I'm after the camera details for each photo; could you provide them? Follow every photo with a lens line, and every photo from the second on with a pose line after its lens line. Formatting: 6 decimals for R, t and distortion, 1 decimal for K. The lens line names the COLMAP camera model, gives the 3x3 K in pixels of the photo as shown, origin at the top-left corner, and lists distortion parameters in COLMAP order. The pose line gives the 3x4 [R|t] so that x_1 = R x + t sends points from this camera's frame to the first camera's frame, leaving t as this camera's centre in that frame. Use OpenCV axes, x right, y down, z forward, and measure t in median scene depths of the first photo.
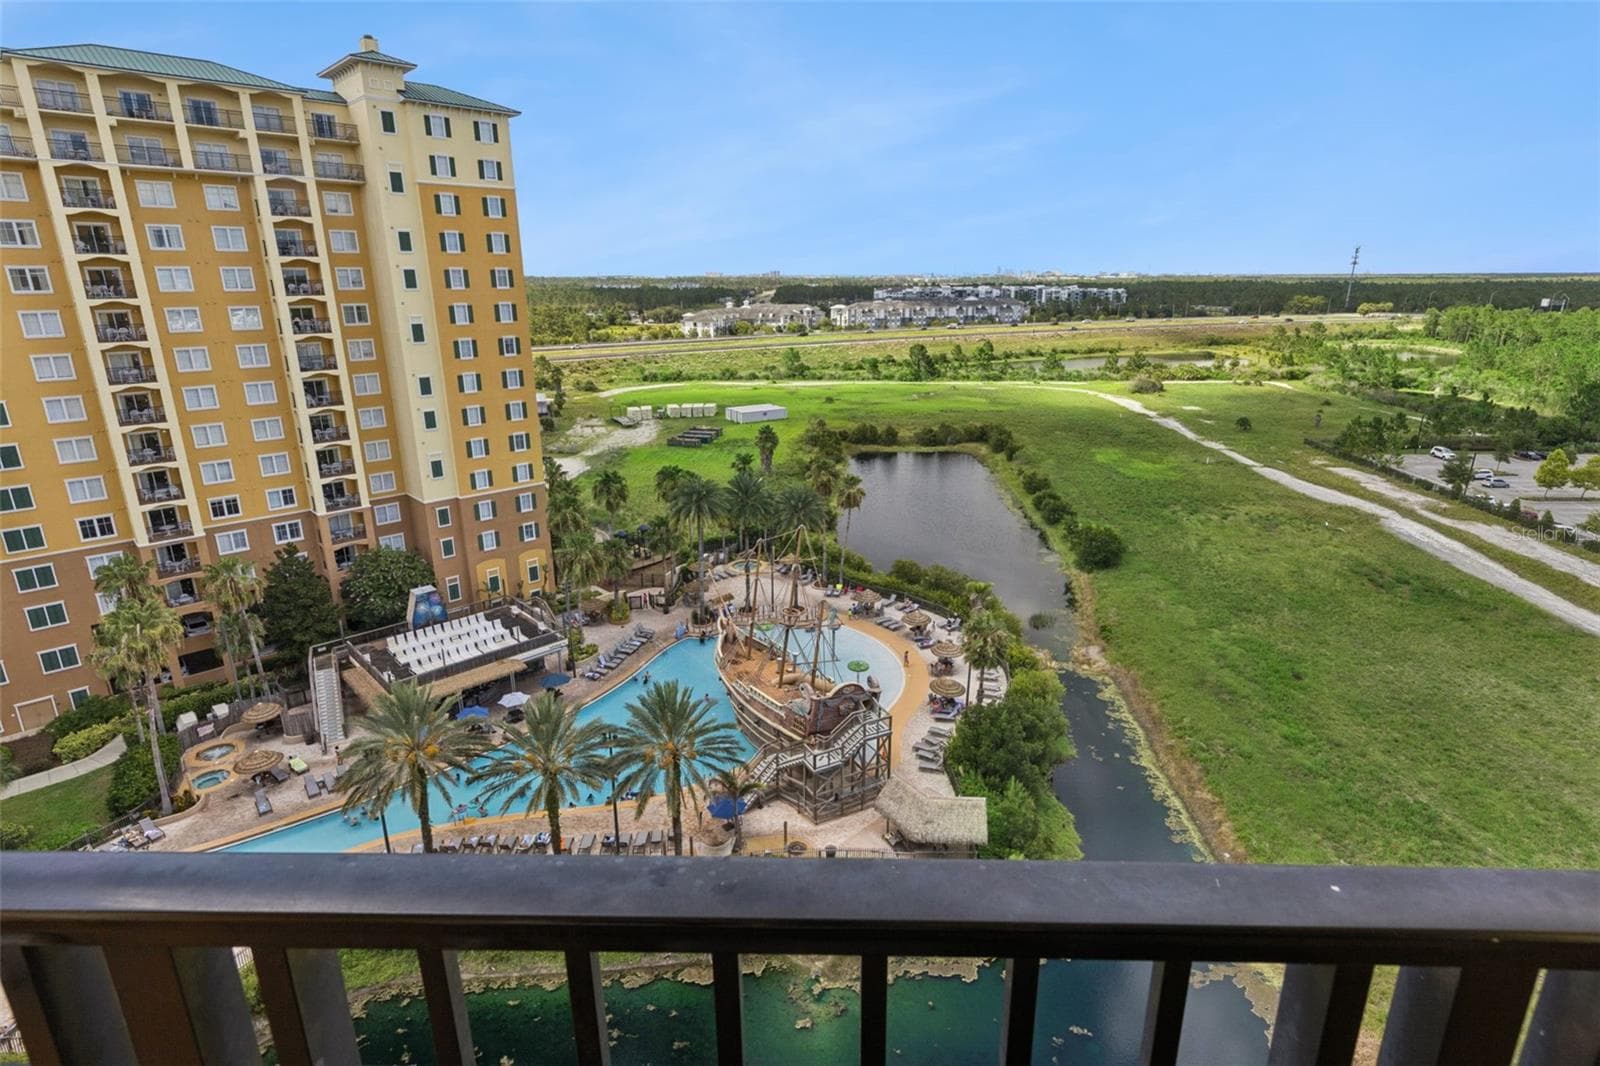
lens RADIAL K [[812.5, 0, 791.0], [0, 812.5, 524.2], [0, 0, 1]] dist [0.006302, -0.002005]
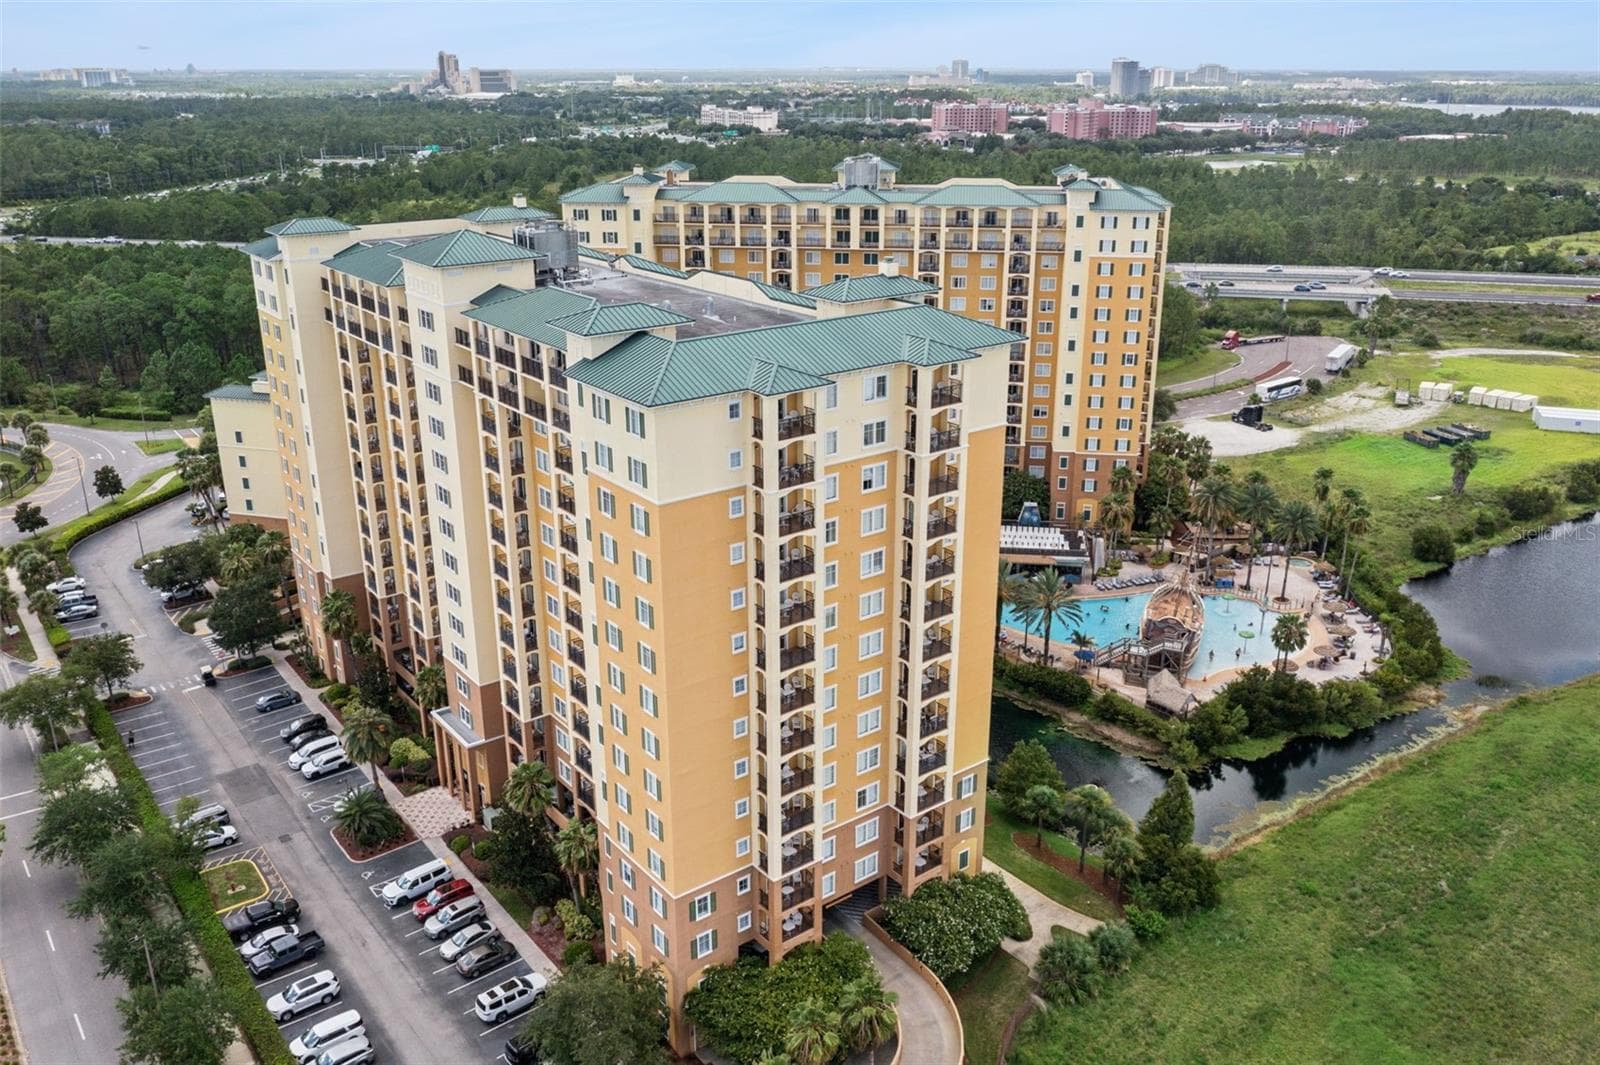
lens RADIAL K [[812.5, 0, 791.0], [0, 812.5, 523.7], [0, 0, 1]] dist [0.006302, -0.002005]
pose [[0.618666, 0.281119, -0.733638, 0.454666], [-0.222790, 0.958235, 0.179306, -0.065843], [0.753404, 0.052517, 0.655458, -0.421633]]
